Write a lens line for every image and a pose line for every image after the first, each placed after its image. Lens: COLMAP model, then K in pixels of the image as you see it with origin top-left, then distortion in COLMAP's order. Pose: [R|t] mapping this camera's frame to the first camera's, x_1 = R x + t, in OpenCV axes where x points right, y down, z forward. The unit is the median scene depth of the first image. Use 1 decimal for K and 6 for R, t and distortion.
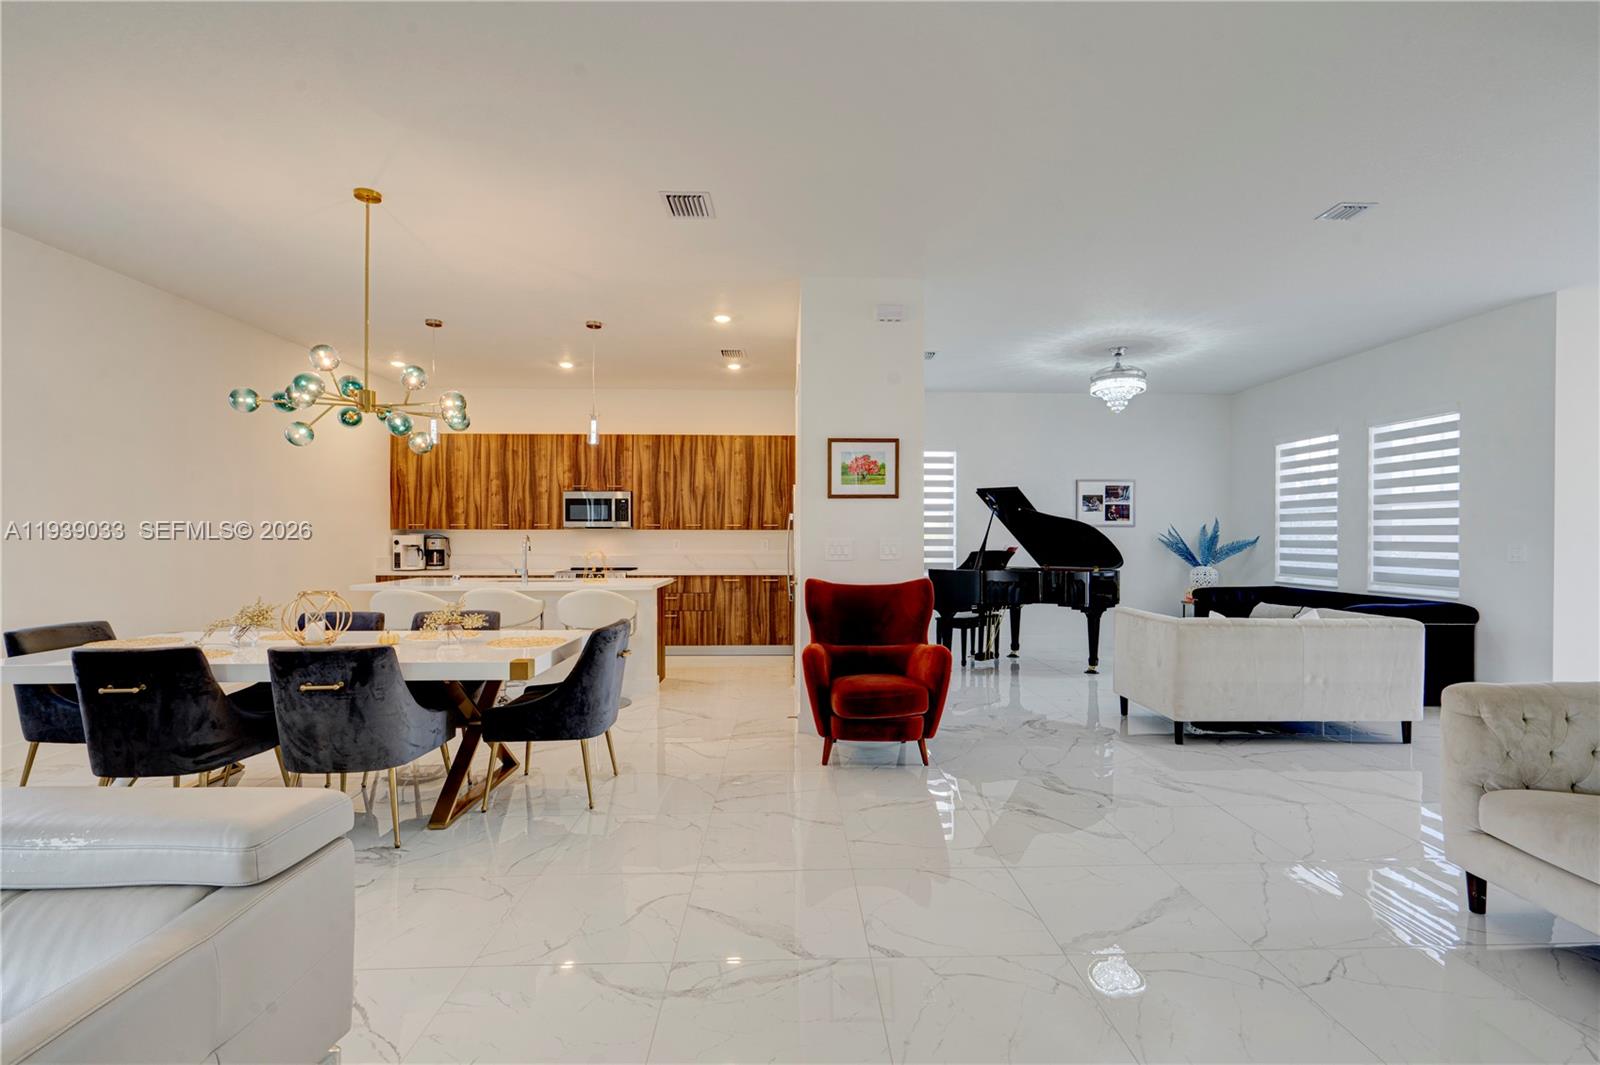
lens RADIAL K [[731.8, 0, 806.0], [0, 731.8, 540.2], [0, 0, 1]] dist [-0.001930, 0.000750]
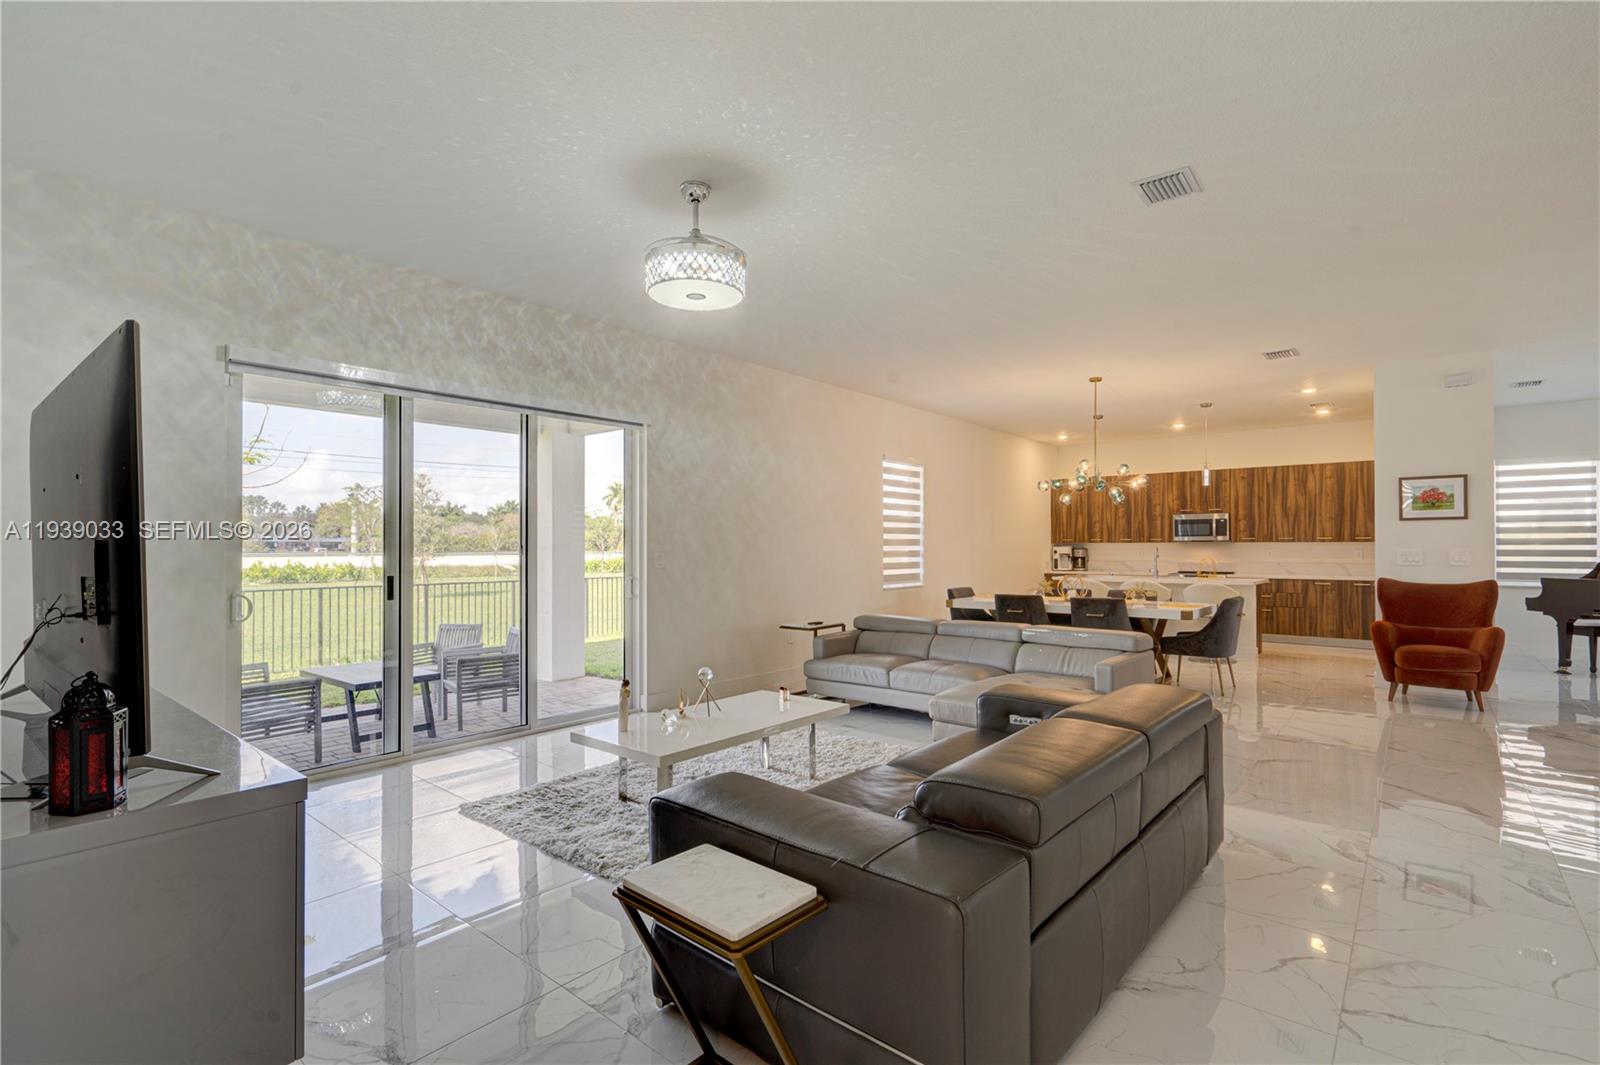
lens RADIAL K [[741.5, 0, 816.2], [0, 741.5, 540.6], [0, 0, 1]] dist [0.001623, 0.000511]
pose [[0.754656, -0.007591, -0.656077, 0.070752], [-0.001217, 0.999915, -0.012969, 0.000127], [0.656120, 0.010585, 0.754583, -0.470940]]
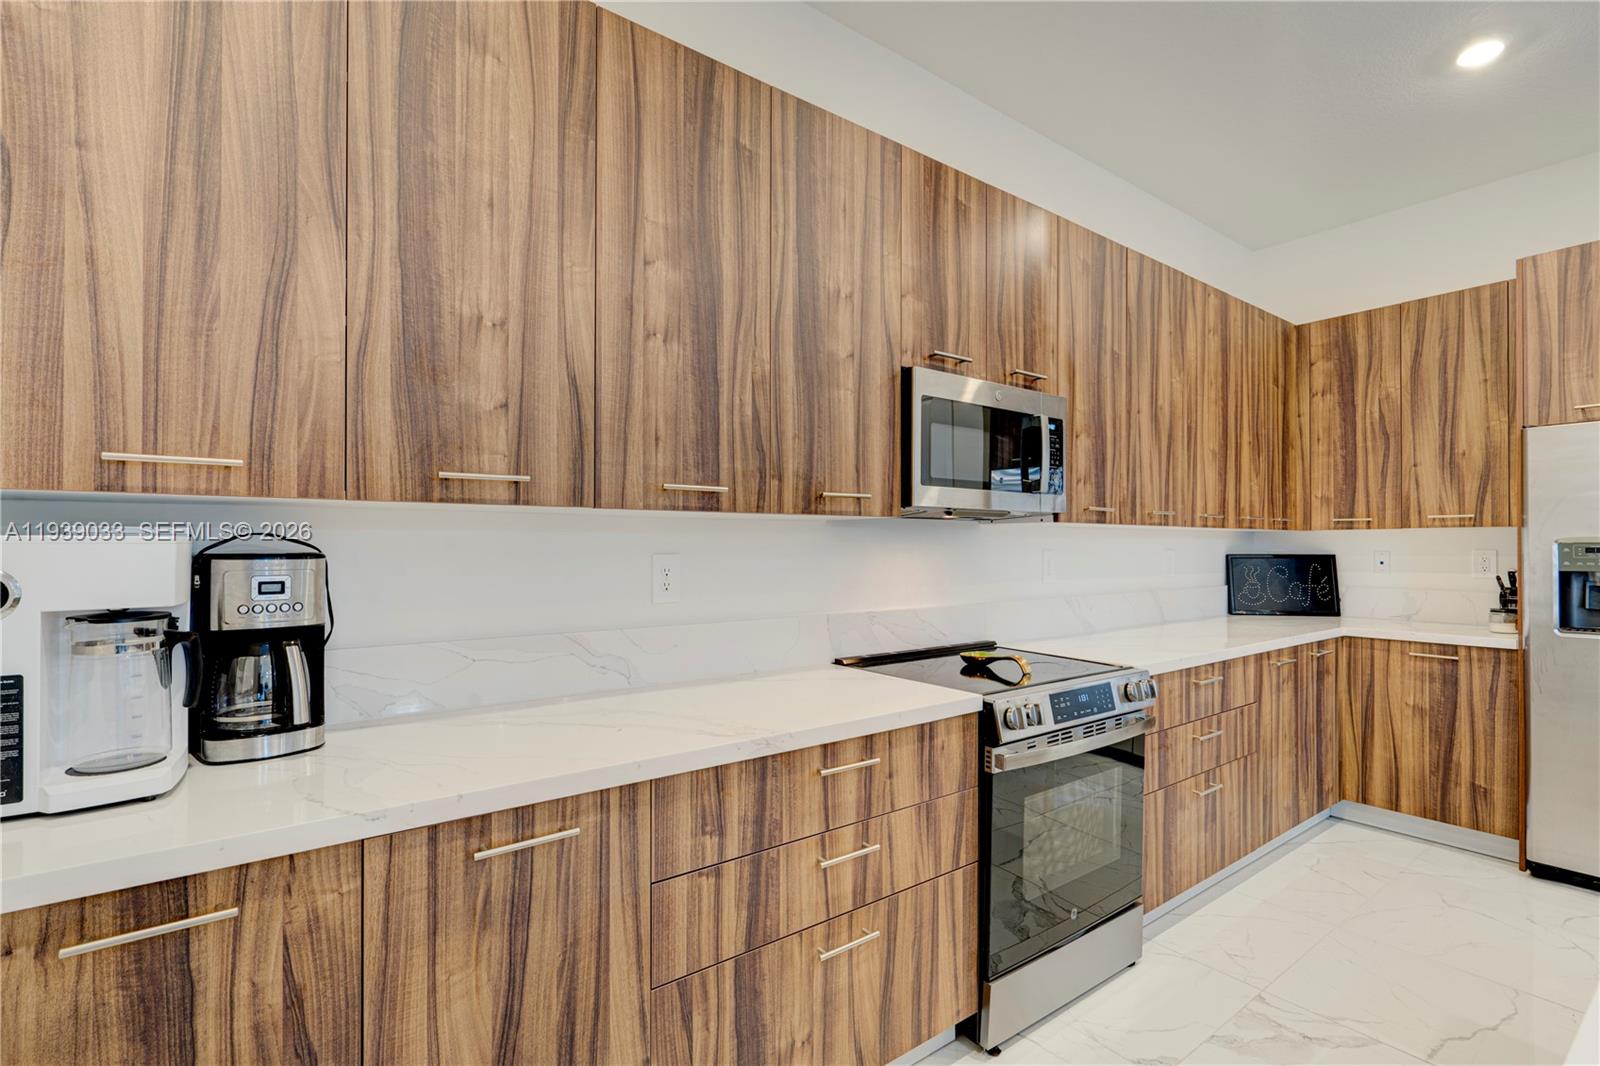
lens RADIAL K [[752.7, 0, 809.8], [0, 752.7, 536.6], [0, 0, 1]] dist [-0.003988, 0.000651]
pose [[0.825074, 0.005331, 0.565000, -0.507853], [0.002500, 0.999911, -0.013085, -0.004556], [-0.565019, 0.012209, 0.824987, 0.806120]]
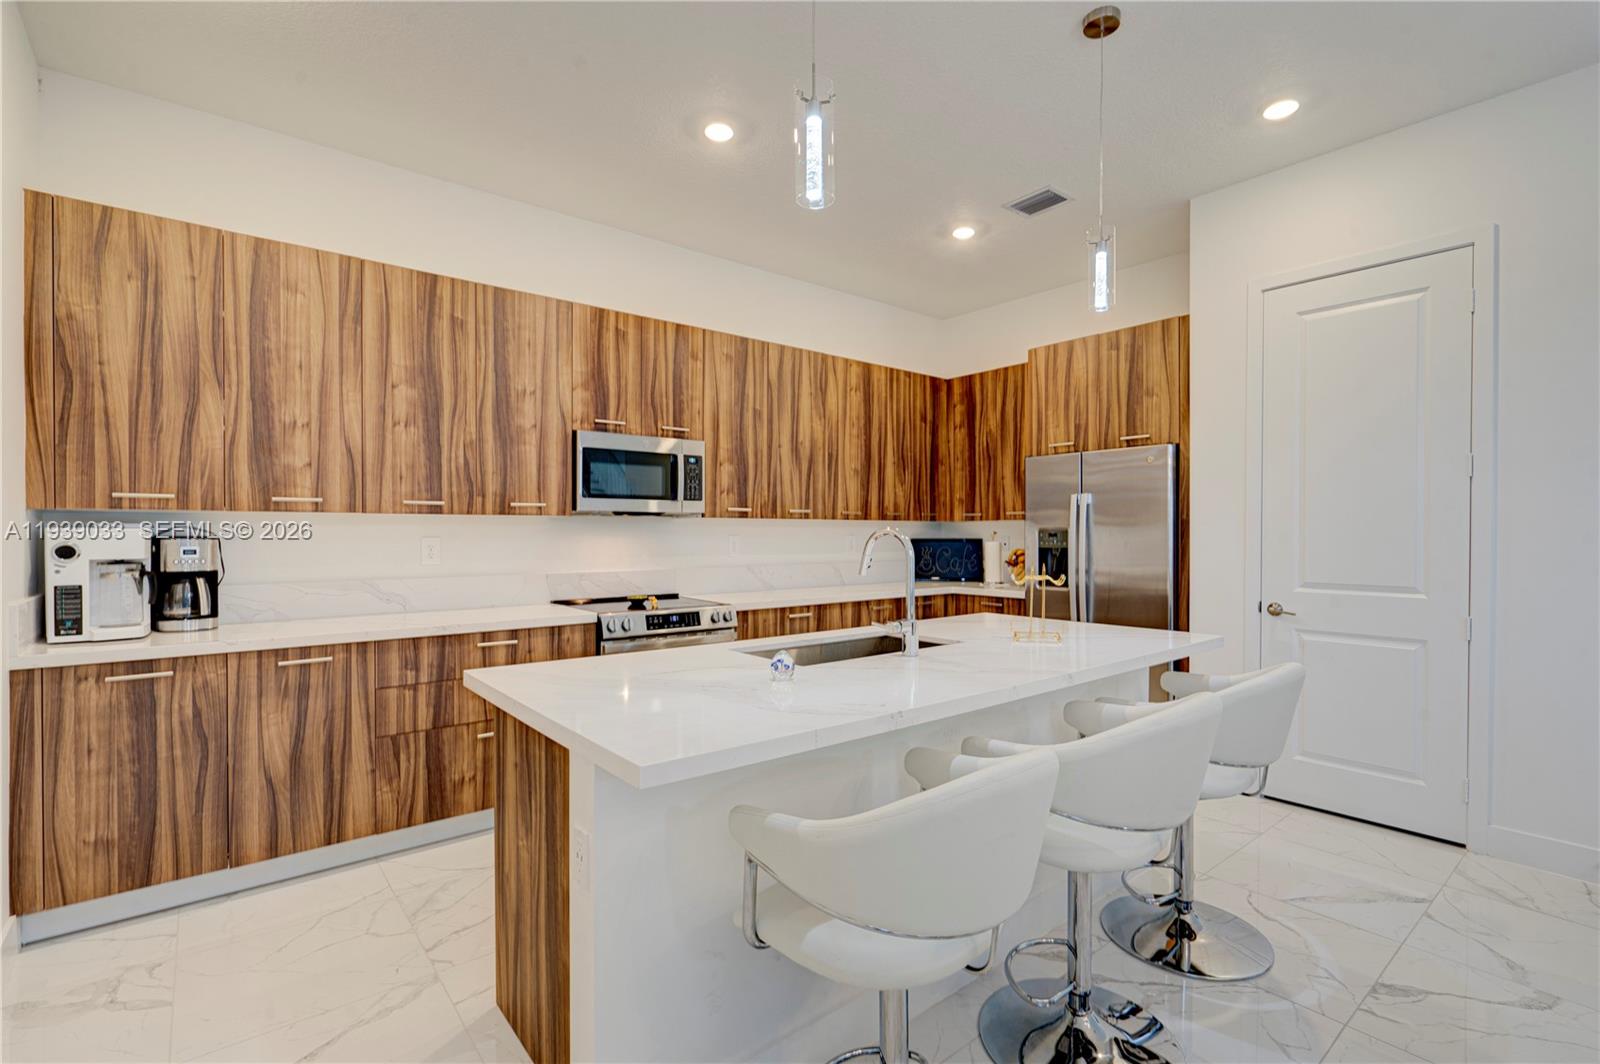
lens RADIAL K [[745.7, 0, 815.4], [0, 745.7, 533.3], [0, 0, 1]] dist [0.001088, -0.000102]
pose [[0.795035, -0.002262, 0.606560, -0.491211], [0.003649, 0.999993, -0.001055, -0.003238], [-0.606553, 0.003052, 0.795037, 0.553043]]
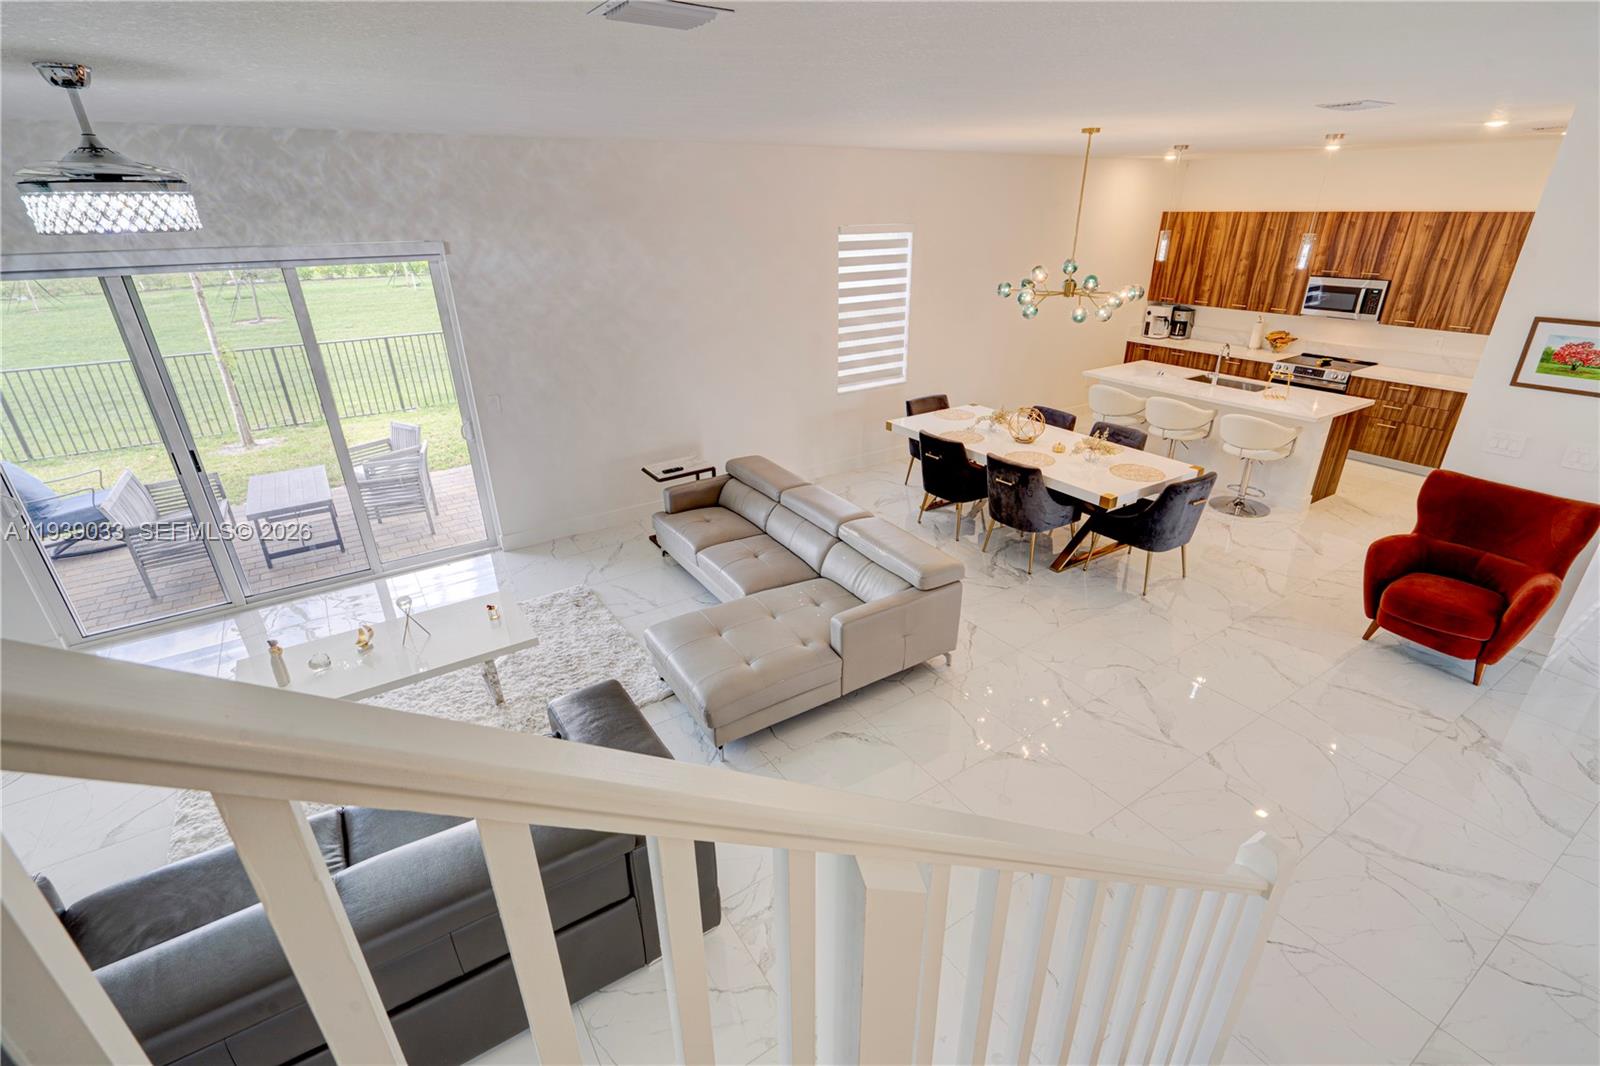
lens RADIAL K [[731.6, 0, 814.6], [0, 731.6, 543.4], [0, 0, 1]] dist [0.000089, 0.000212]
pose [[0.527724, 0.353816, -0.772219, 0.203648], [0.005568, 0.907657, 0.419676, -0.157250], [0.849398, -0.225773, 0.477022, -0.116230]]
